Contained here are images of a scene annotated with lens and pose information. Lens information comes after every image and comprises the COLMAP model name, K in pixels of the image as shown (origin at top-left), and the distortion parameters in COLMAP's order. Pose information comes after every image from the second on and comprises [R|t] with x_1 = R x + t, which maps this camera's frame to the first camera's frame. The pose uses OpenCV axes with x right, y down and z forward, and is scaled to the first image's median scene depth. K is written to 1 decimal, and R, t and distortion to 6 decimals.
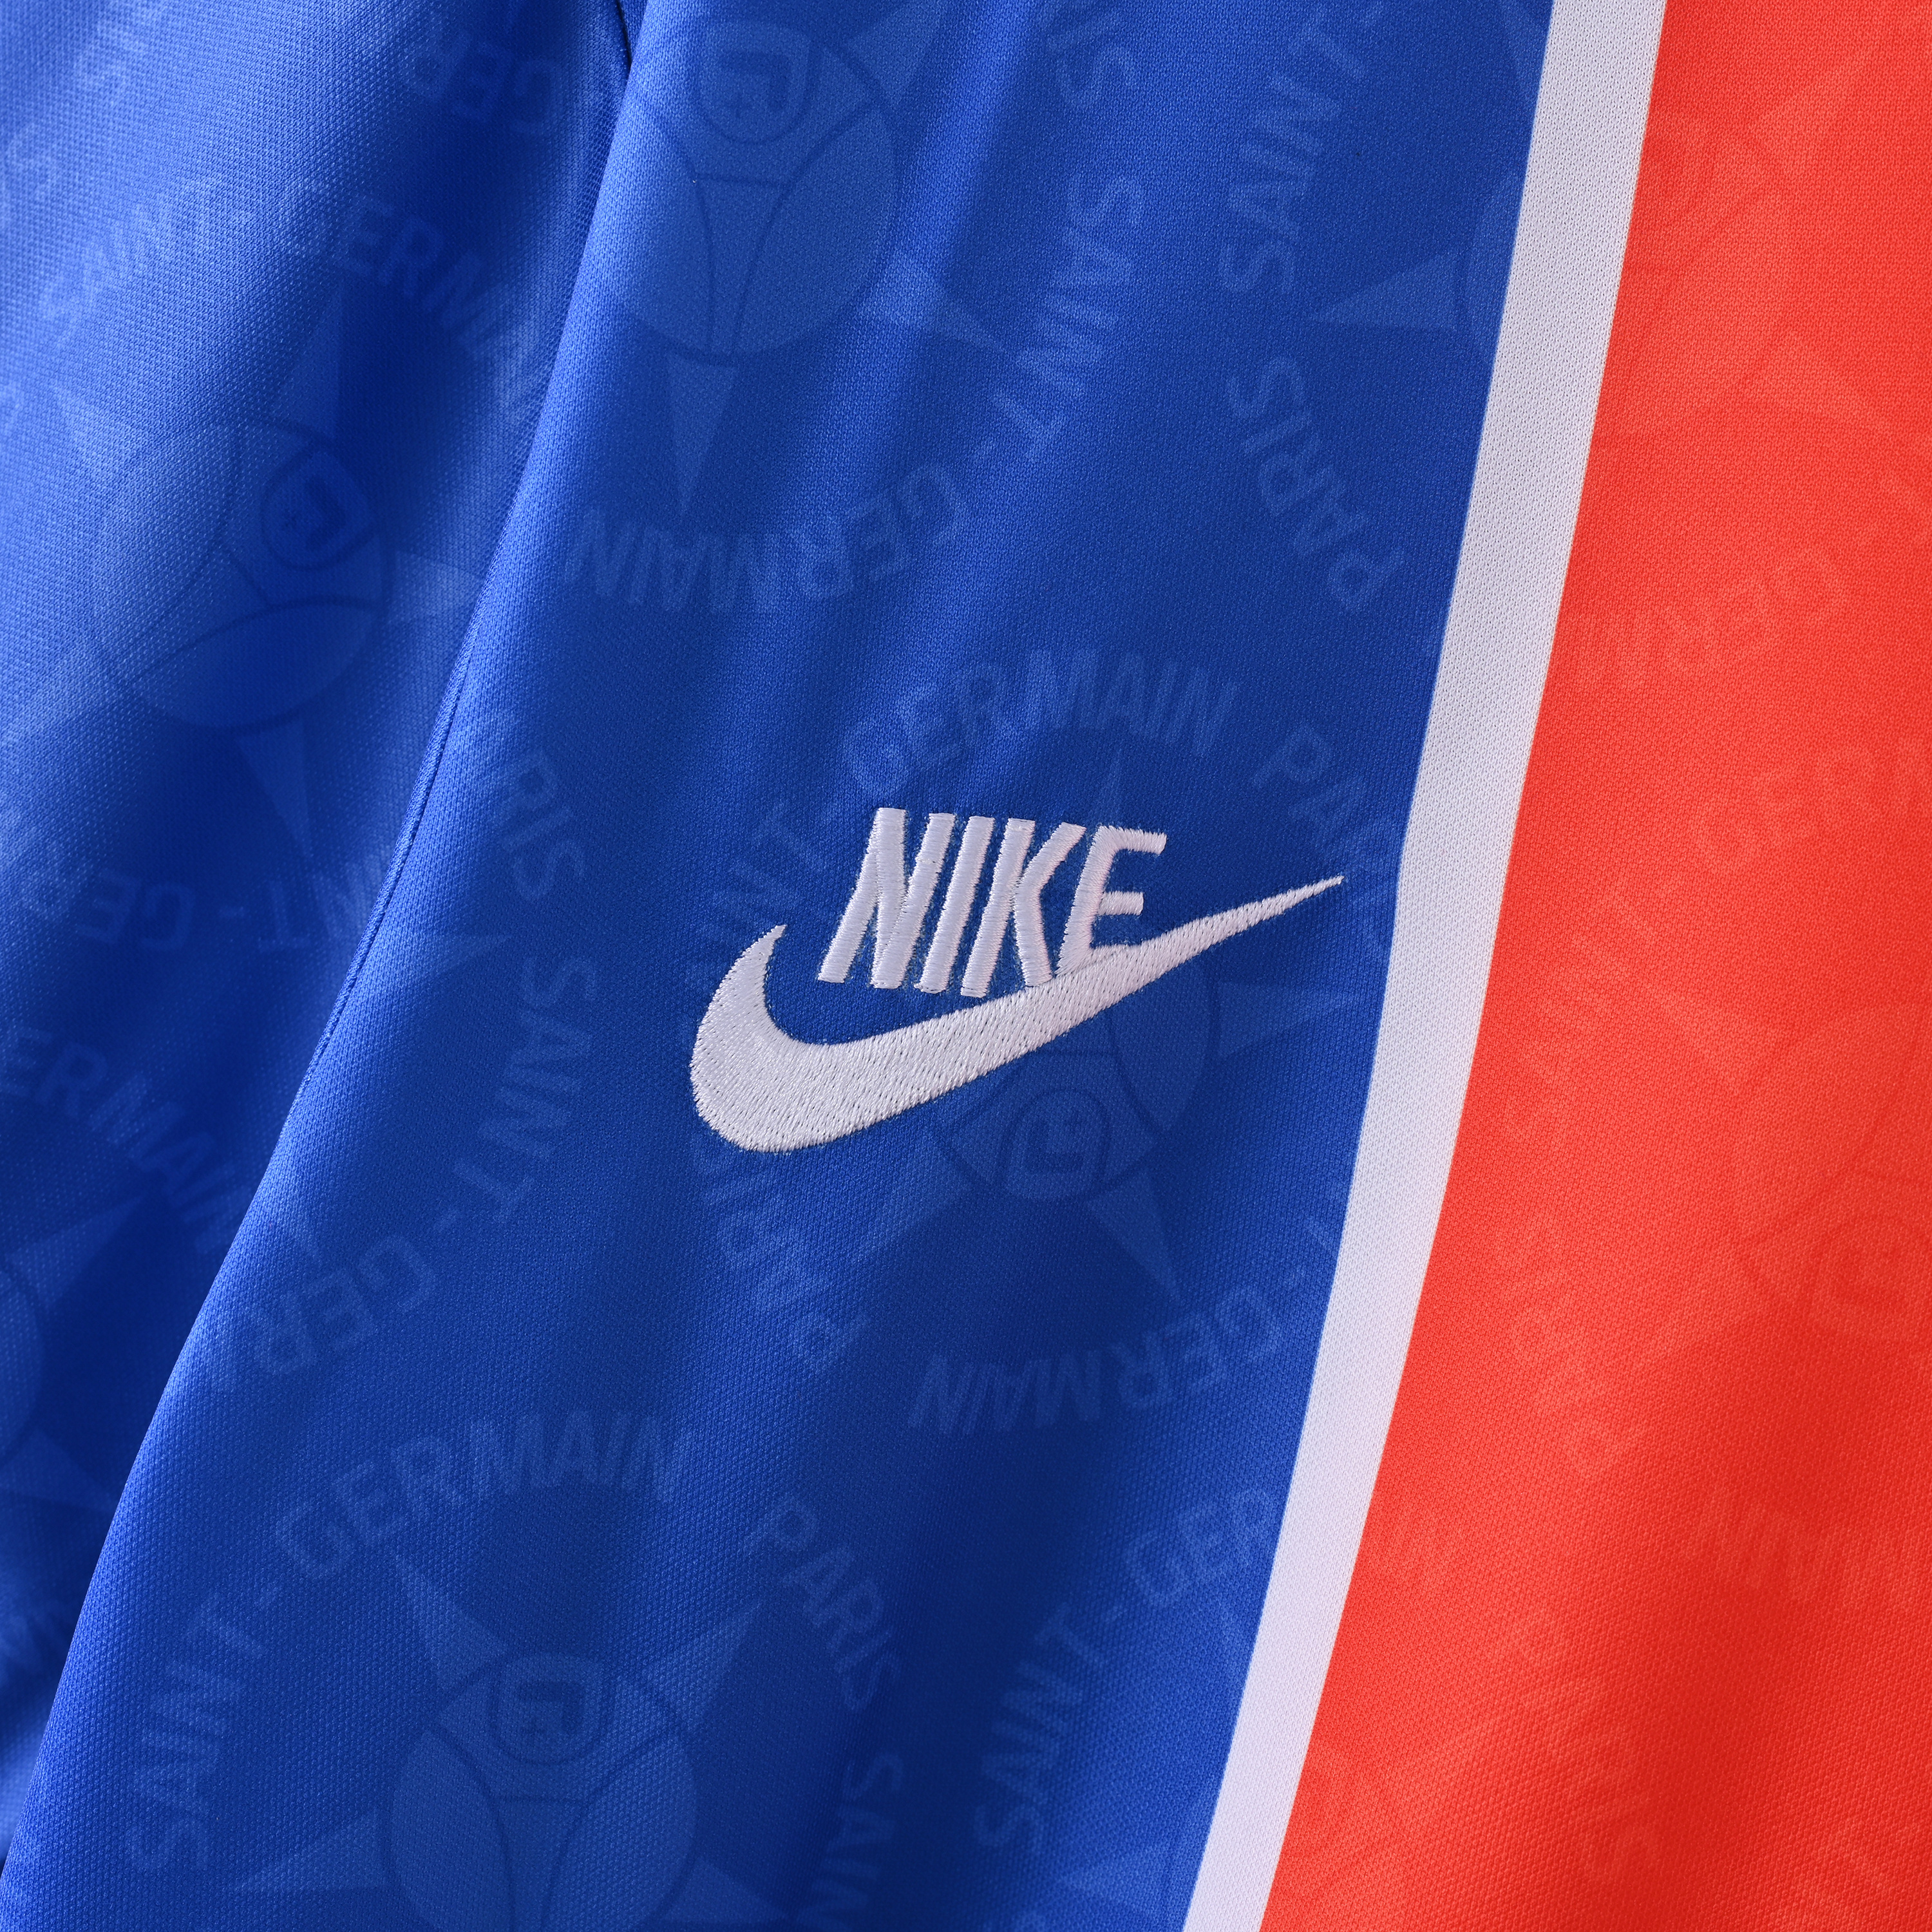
lens RADIAL K [[4161.5, 0, 966.0], [0, 4161.5, 966.0], [0, 0, 1]] dist [0.009384, -0.081299]
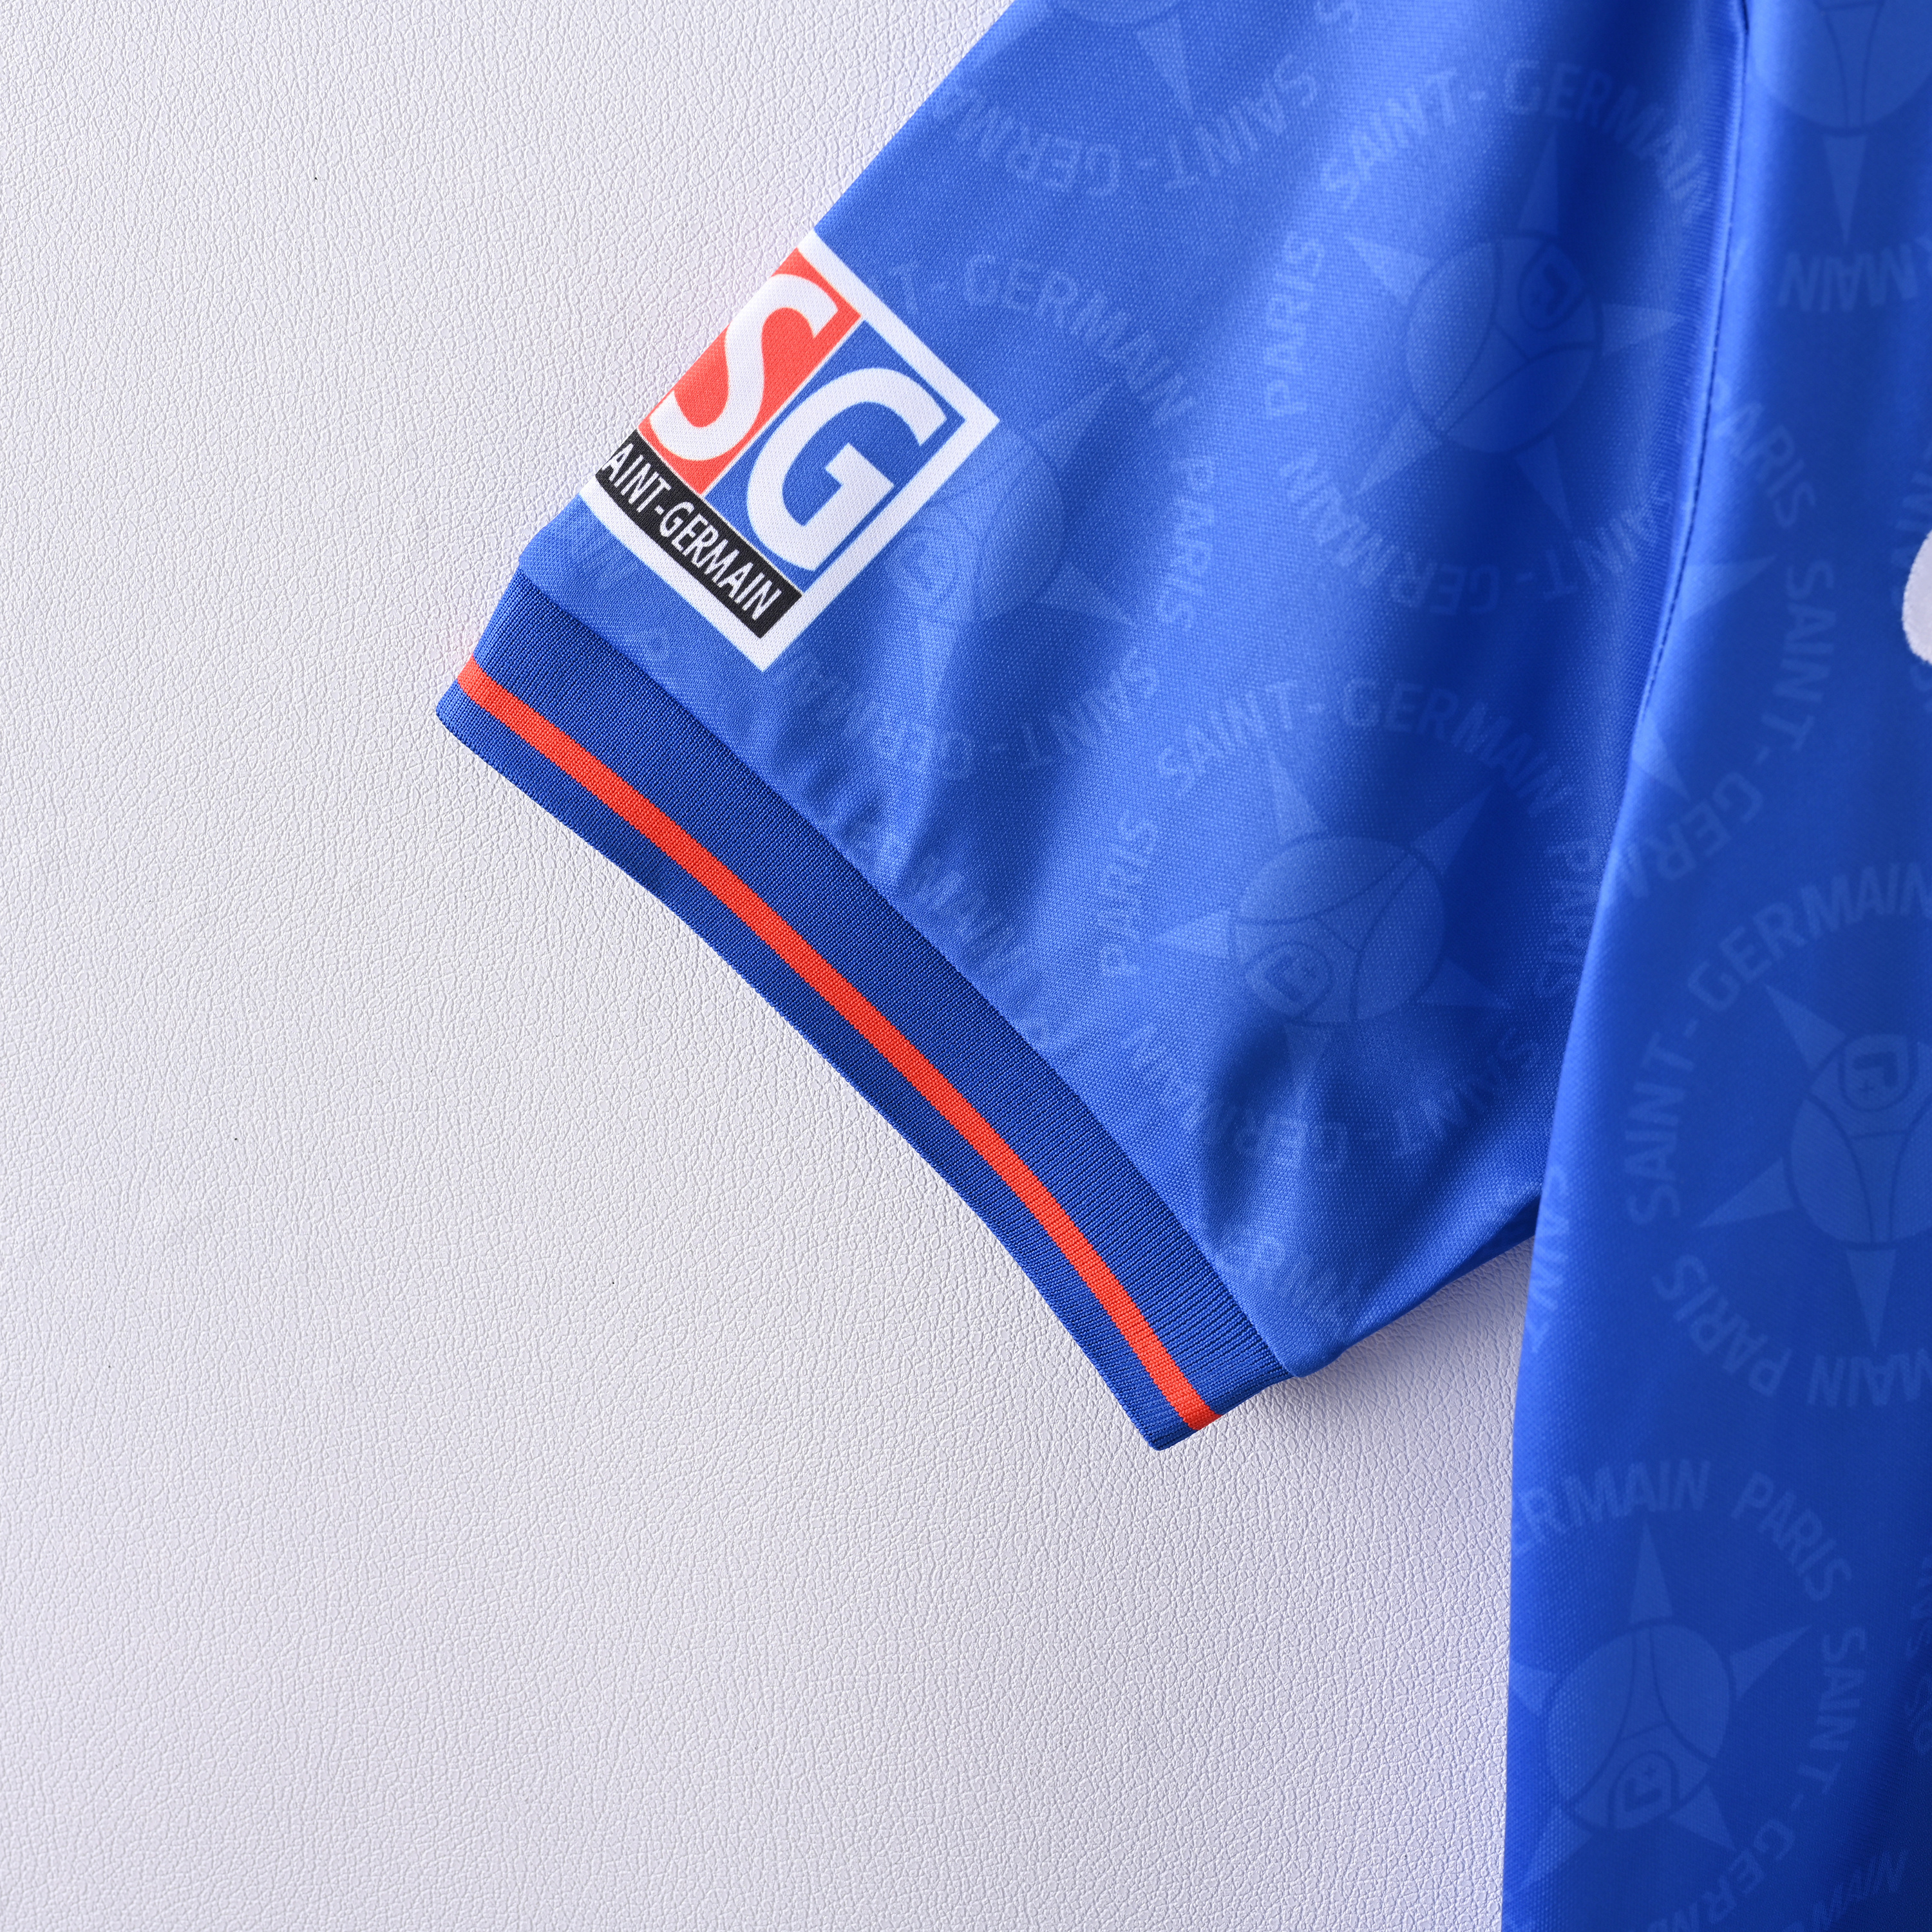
lens RADIAL K [[4161.5, 0, 966.0], [0, 4161.5, 966.0], [0, 0, 1]] dist [0.009384, -0.081299]
pose [[0.979725, -0.186736, -0.072590, -0.305040], [0.193218, 0.976460, 0.095879, -0.060489], [0.052977, -0.107960, 0.992743, -0.469693]]
